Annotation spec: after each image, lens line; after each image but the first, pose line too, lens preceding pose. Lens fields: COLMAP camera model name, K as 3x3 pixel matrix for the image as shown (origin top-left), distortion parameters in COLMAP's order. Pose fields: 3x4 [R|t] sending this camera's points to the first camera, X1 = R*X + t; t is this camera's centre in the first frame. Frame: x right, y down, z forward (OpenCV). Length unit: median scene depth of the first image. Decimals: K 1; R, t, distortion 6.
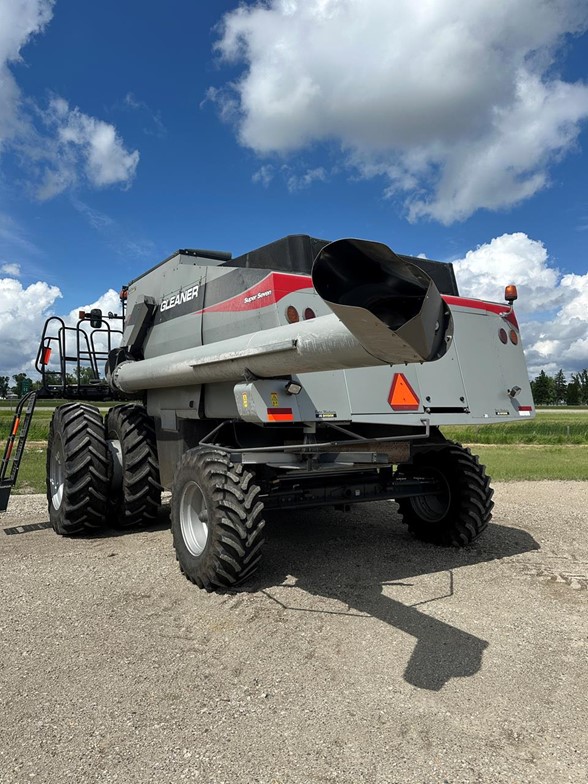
lens RADIAL K [[550.1, 0, 290.9], [0, 550.1, 404.8], [0, 0, 1]] dist [0.009980, 0.003129]
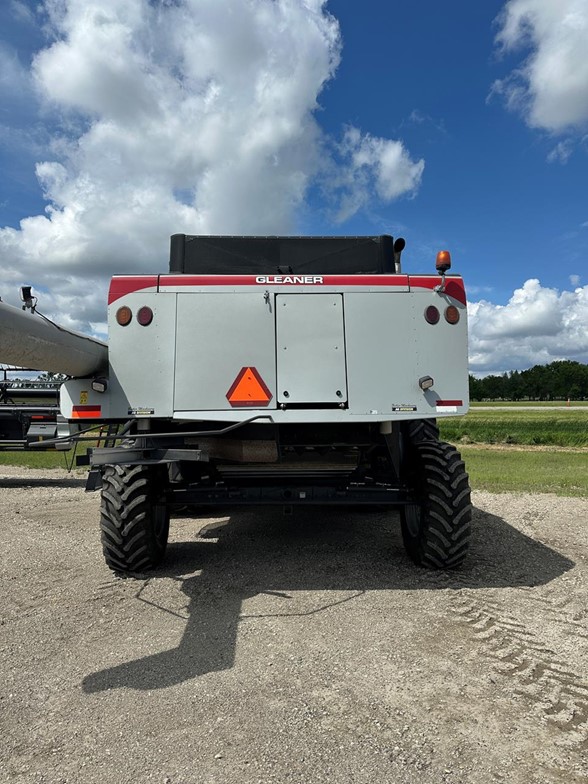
lens RADIAL K [[544.6, 0, 294.0], [0, 544.6, 392.0], [0, 0, 1]] dist [-0.001976, -0.005886]
pose [[0.872108, -0.023487, -0.488750, 0.689916], [0.012184, 0.999580, -0.026296, 0.010096], [0.489162, 0.016978, 0.872028, 0.223357]]
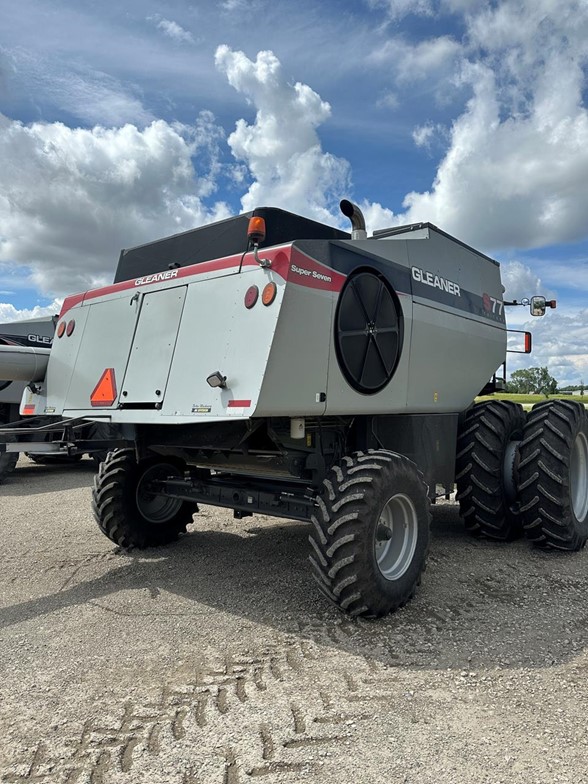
lens RADIAL K [[550.1, 0, 290.9], [0, 550.1, 404.8], [0, 0, 1]] dist [0.009980, 0.003129]
pose [[0.338548, -0.003112, -0.940944, 1.193314], [0.009502, 0.999955, 0.000112, 0.010033], [0.940901, -0.008978, 0.338562, 0.937666]]
